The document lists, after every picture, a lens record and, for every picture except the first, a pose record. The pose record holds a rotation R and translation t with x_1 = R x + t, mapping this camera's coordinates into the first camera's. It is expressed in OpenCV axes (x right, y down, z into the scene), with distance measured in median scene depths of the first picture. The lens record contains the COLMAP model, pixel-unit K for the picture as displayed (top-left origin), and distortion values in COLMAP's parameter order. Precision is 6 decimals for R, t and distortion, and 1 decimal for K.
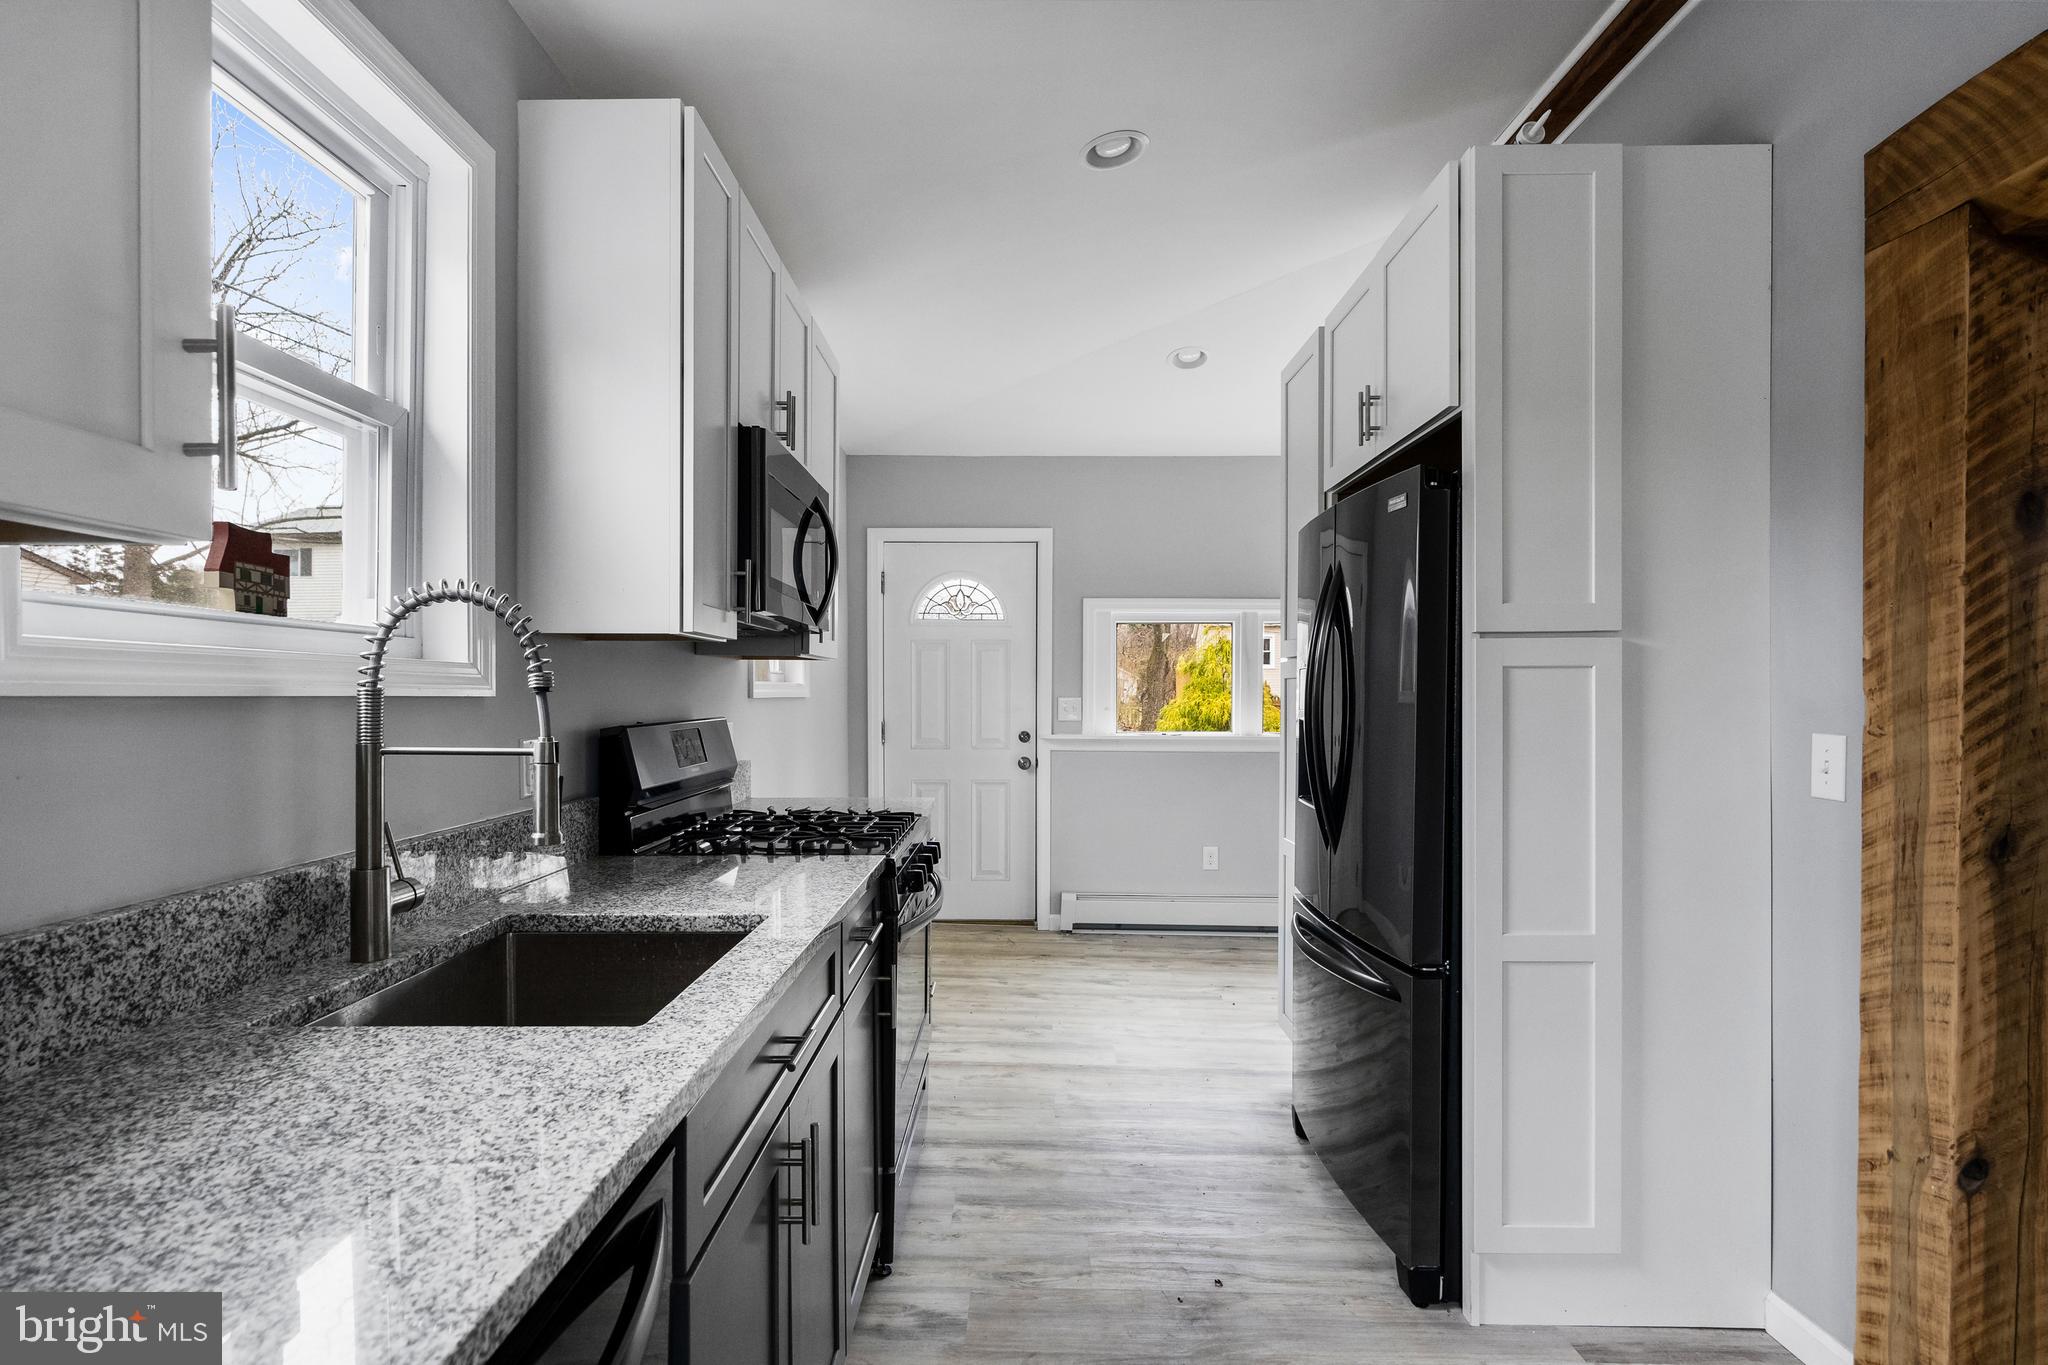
lens RADIAL K [[1039.4, 0, 1013.3], [0, 1039.4, 689.3], [0, 0, 1]] dist [0.012116, -0.001009]
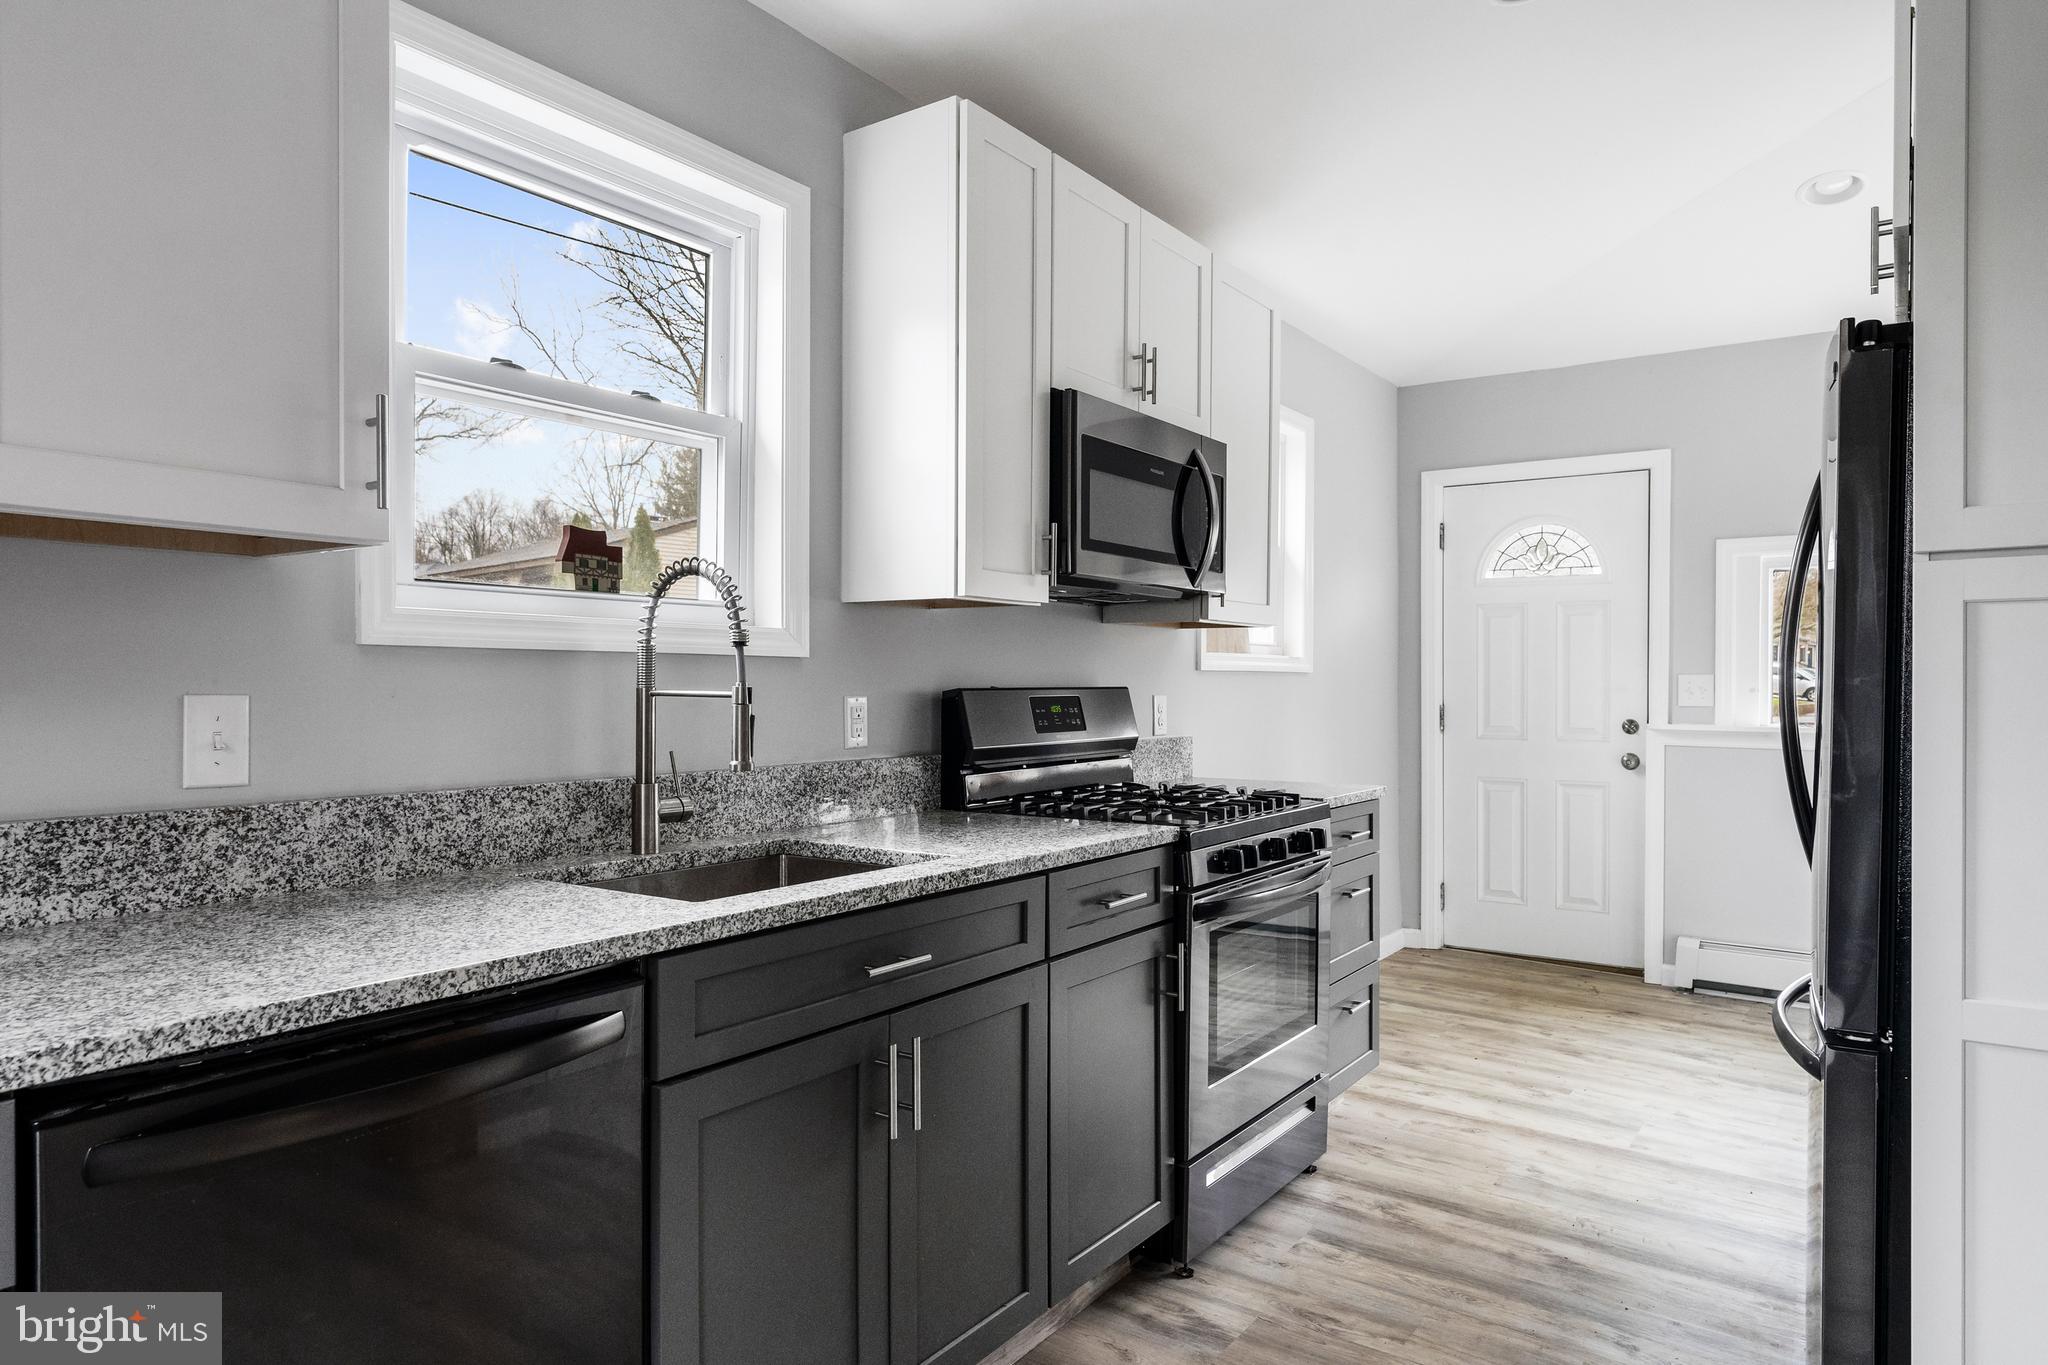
lens RADIAL K [[1251.7, 0, 1030.9], [0, 1251.7, 675.1], [0, 0, 1]] dist [0.004133, -0.003321]
pose [[0.822110, -0.003369, -0.569319, 0.495379], [0.001178, 0.999990, -0.004218, 0.032567], [0.569328, 0.002797, 0.822106, -0.004835]]
